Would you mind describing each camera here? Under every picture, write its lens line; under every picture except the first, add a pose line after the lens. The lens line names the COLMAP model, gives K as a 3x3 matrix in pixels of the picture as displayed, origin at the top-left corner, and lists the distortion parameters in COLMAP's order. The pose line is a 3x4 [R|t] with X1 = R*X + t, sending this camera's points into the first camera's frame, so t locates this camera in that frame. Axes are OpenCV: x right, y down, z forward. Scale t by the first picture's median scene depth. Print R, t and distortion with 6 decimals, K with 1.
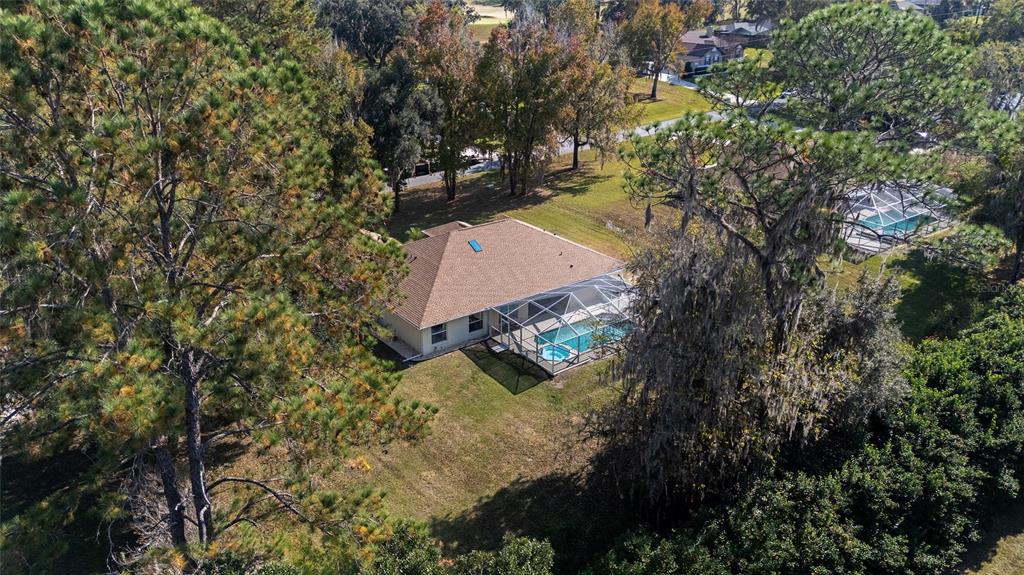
lens RADIAL K [[756.6, 0, 512.8], [0, 756.6, 287.9], [0, 0, 1]] dist [0.033295, -0.019447]
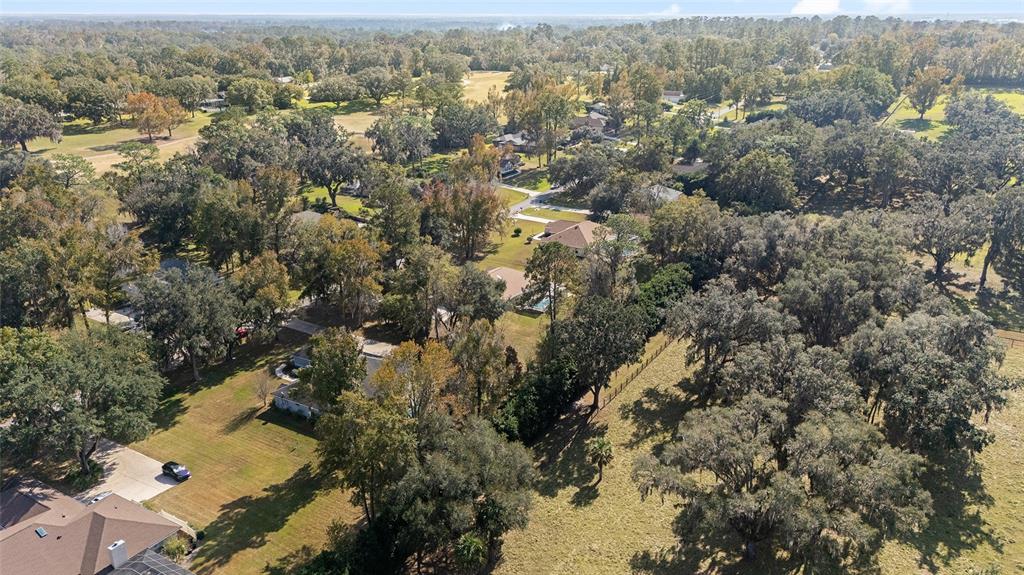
lens RADIAL K [[756.6, 0, 511.6], [0, 756.6, 287.4], [0, 0, 1]] dist [0.033295, -0.019447]
pose [[0.926771, -0.130844, 0.352101, -1.551246], [0.150866, 0.988102, -0.029911, 0.115441], [-0.343997, 0.080840, 0.935484, -2.576612]]
